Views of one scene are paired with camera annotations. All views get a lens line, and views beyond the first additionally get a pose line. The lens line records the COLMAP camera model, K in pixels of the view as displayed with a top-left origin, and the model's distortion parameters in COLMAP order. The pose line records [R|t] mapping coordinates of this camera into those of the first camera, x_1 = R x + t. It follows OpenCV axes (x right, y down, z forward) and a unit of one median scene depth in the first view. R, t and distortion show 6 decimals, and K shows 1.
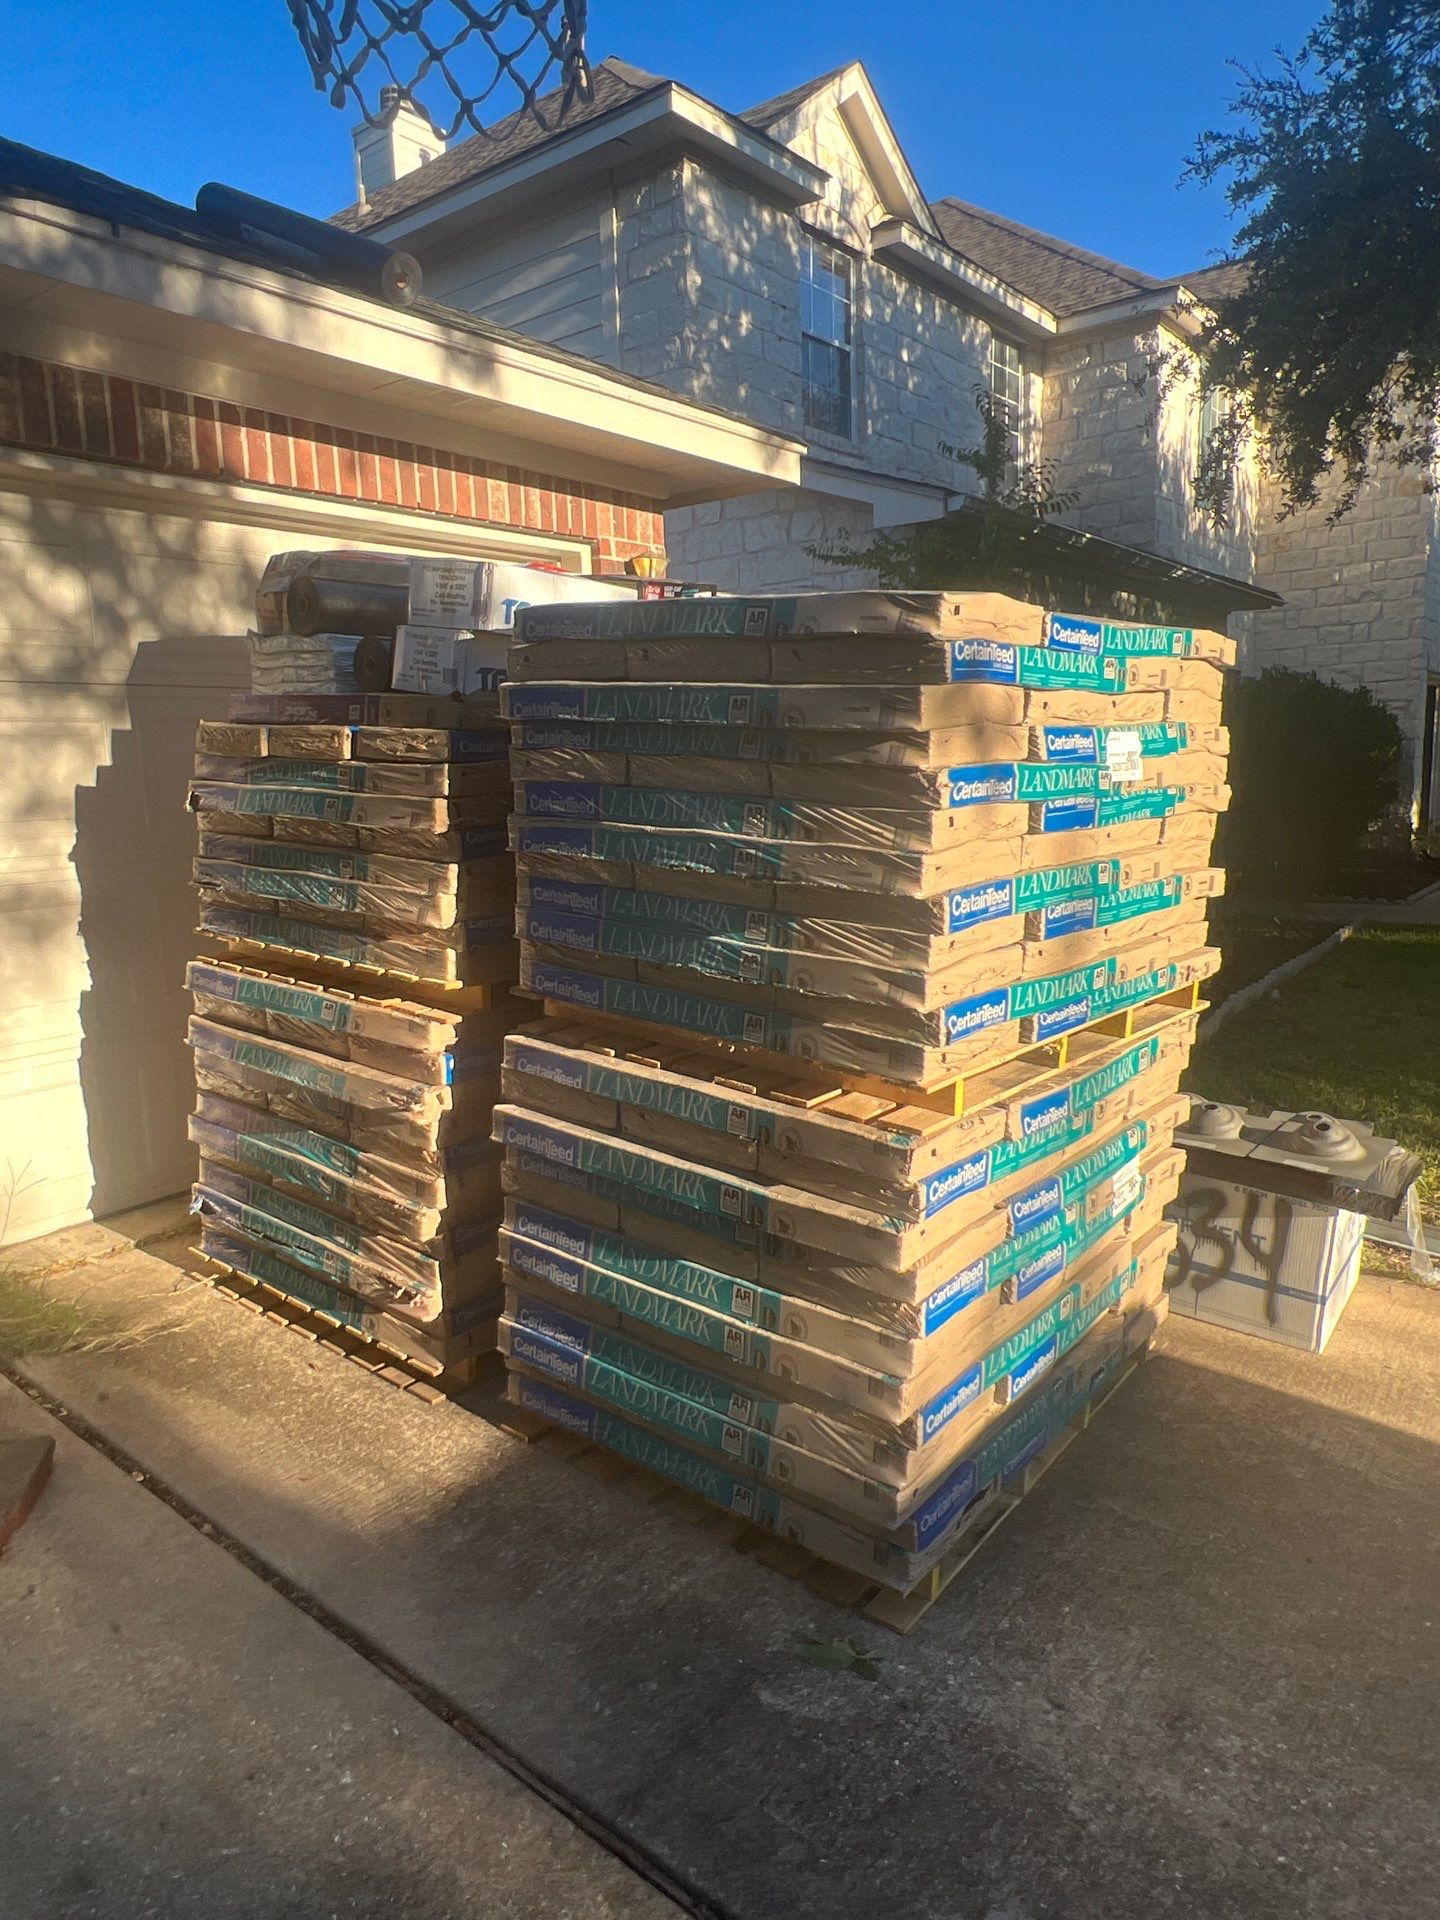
lens RADIAL K [[1254.2, 0, 720.0], [0, 1254.2, 960.0], [0, 0, 1]] dist [0.008100, -0.009757]
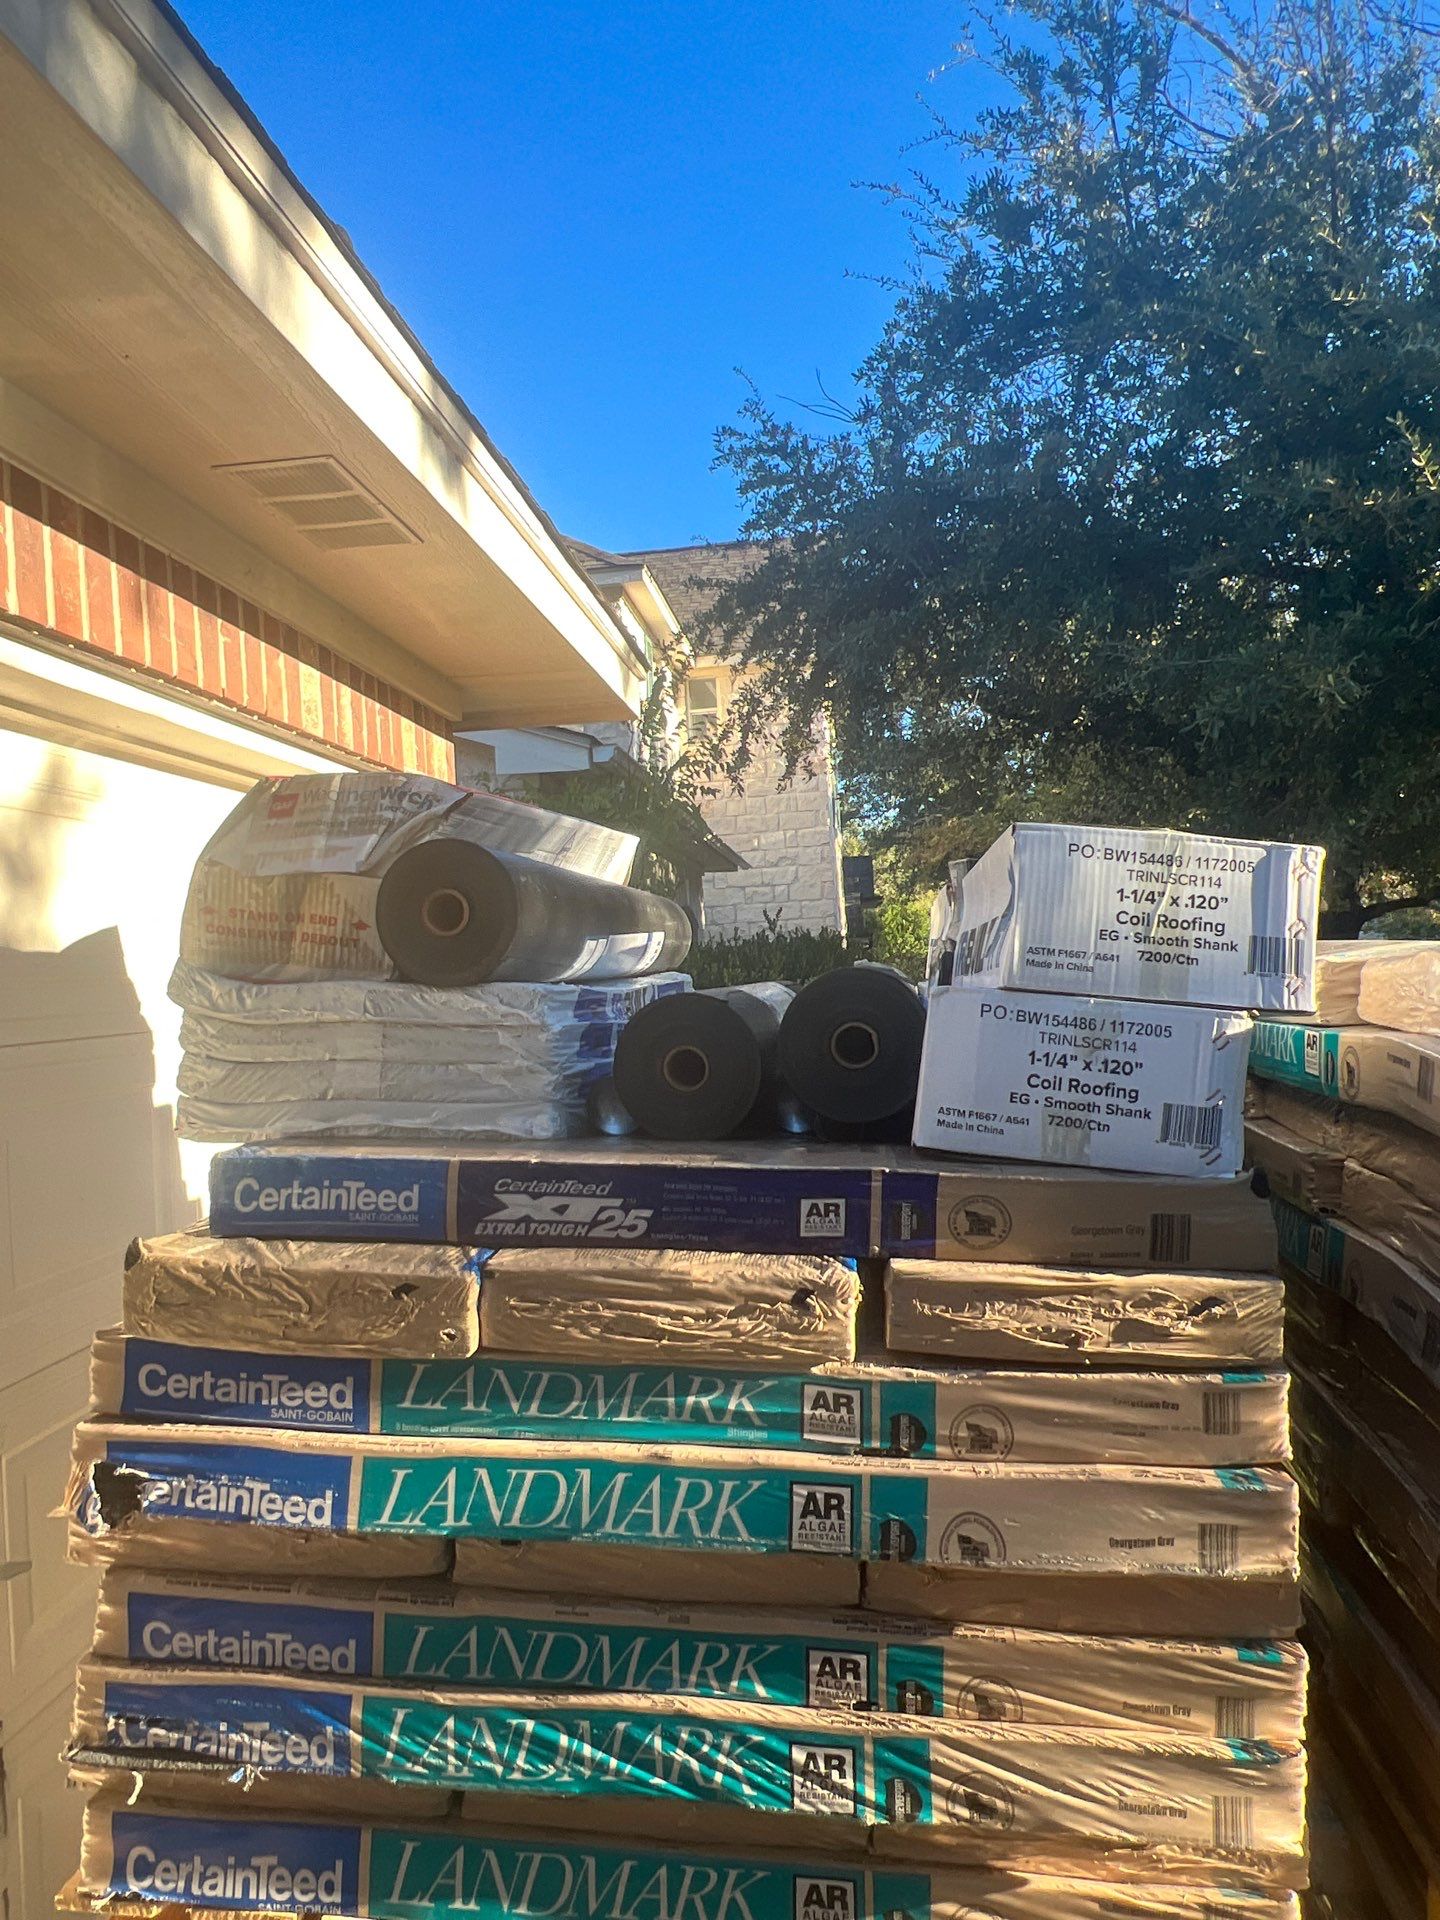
lens RADIAL K [[1254.2, 0, 720.0], [0, 1254.2, 960.0], [0, 0, 1]] dist [0.008100, -0.009757]
pose [[0.850364, -0.010485, 0.526090, -0.396623], [0.108194, 0.981922, -0.155314, -0.170017], [-0.514951, 0.188994, 0.836126, 0.544949]]
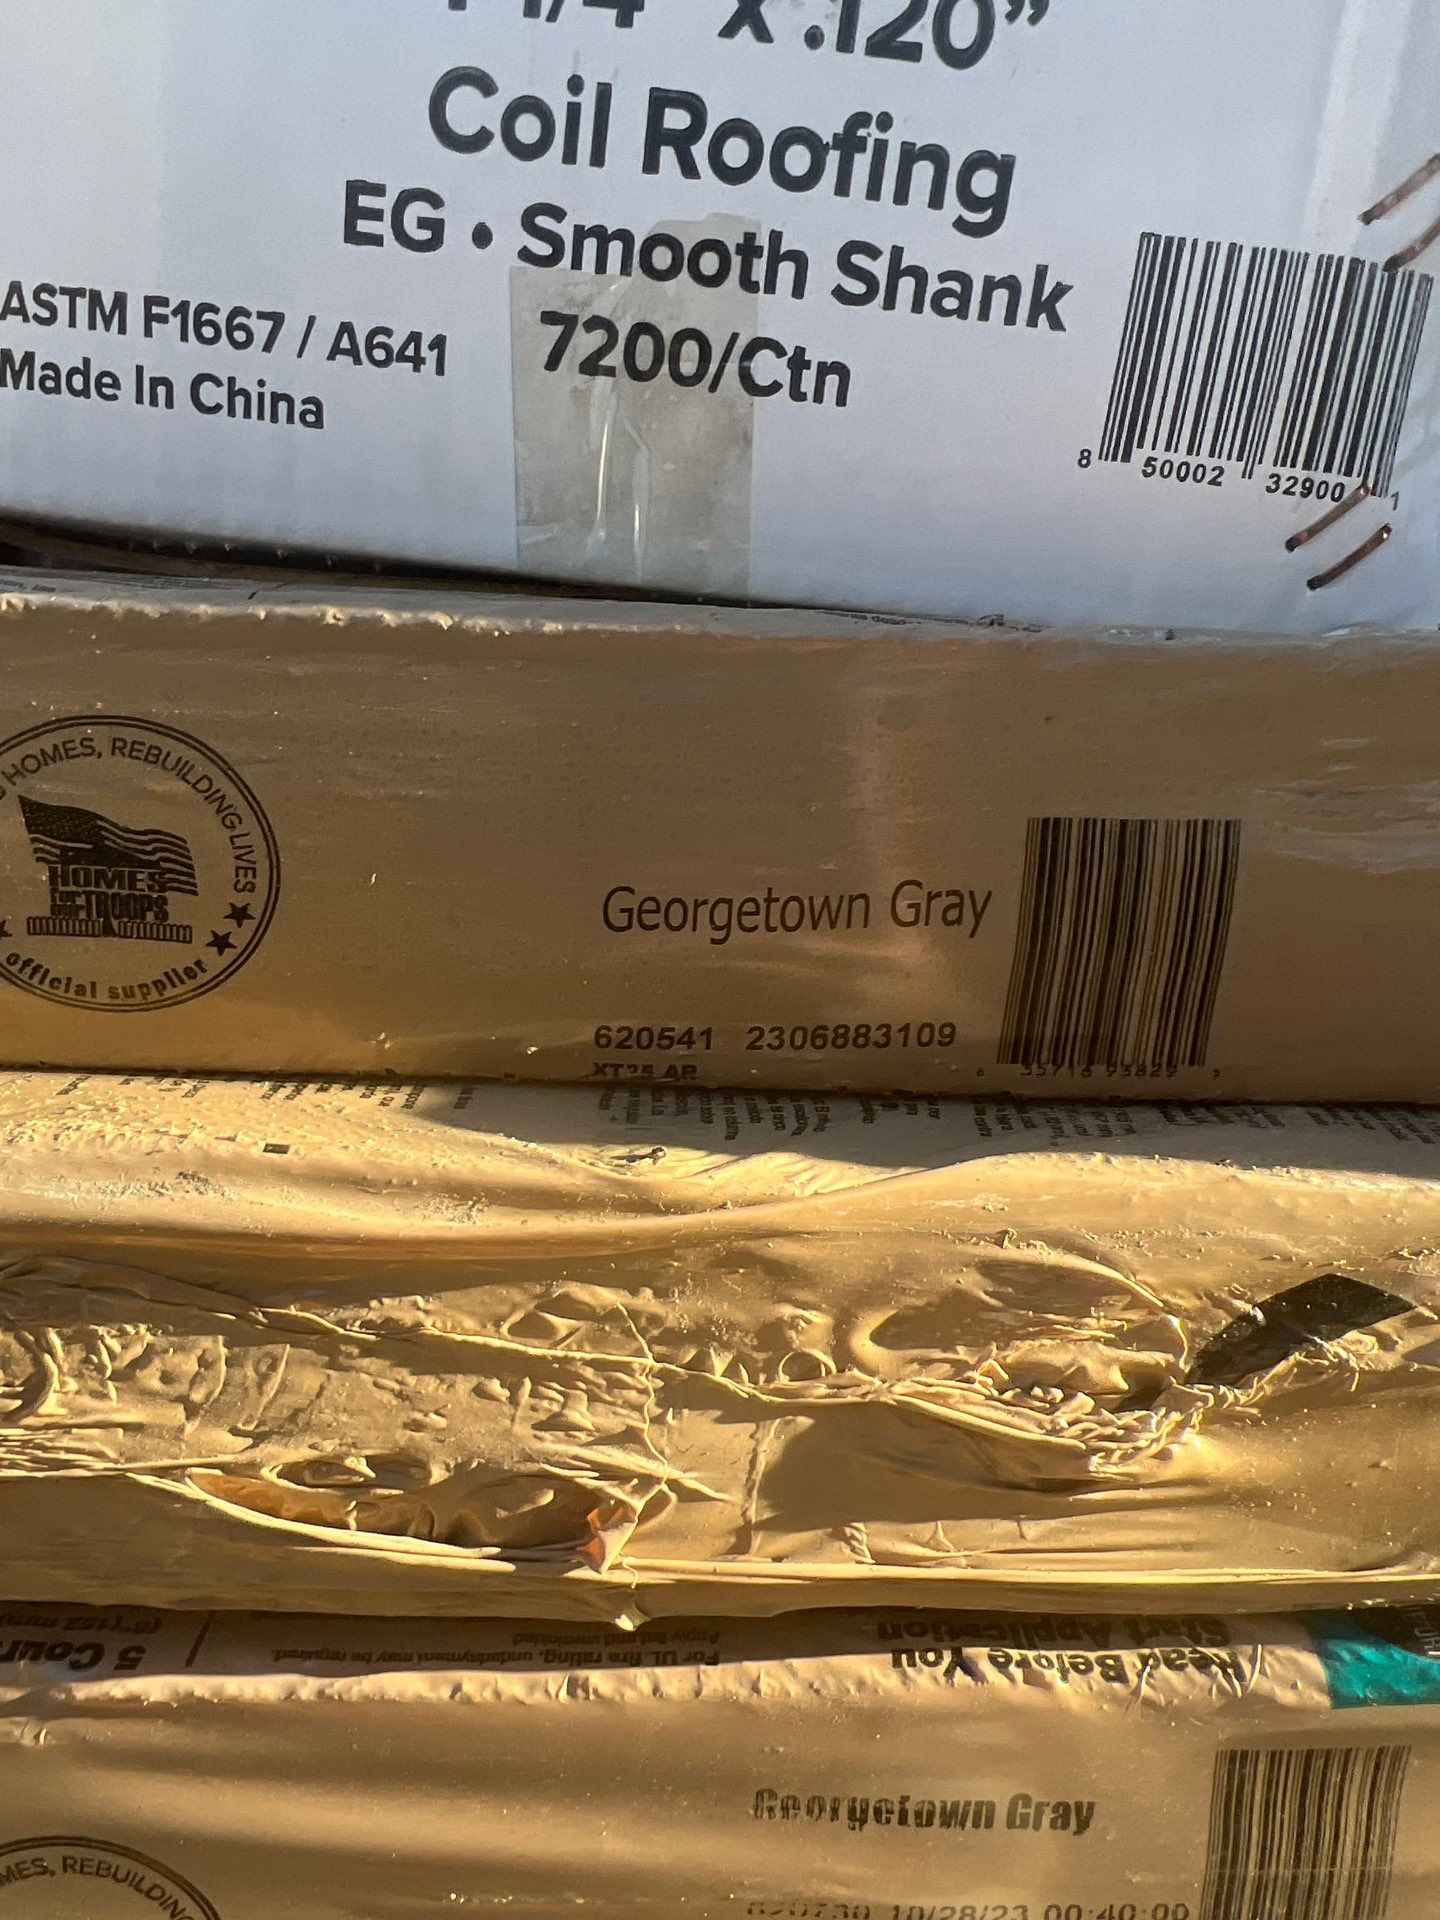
lens RADIAL K [[1254.2, 0, 720.0], [0, 1254.2, 960.0], [0, 0, 1]] dist [0.008100, -0.009757]
pose [[0.779762, -0.150541, 0.607707, -0.212651], [0.101467, 0.988216, 0.114605, -0.149289], [-0.617799, -0.027702, 0.785848, 0.705299]]
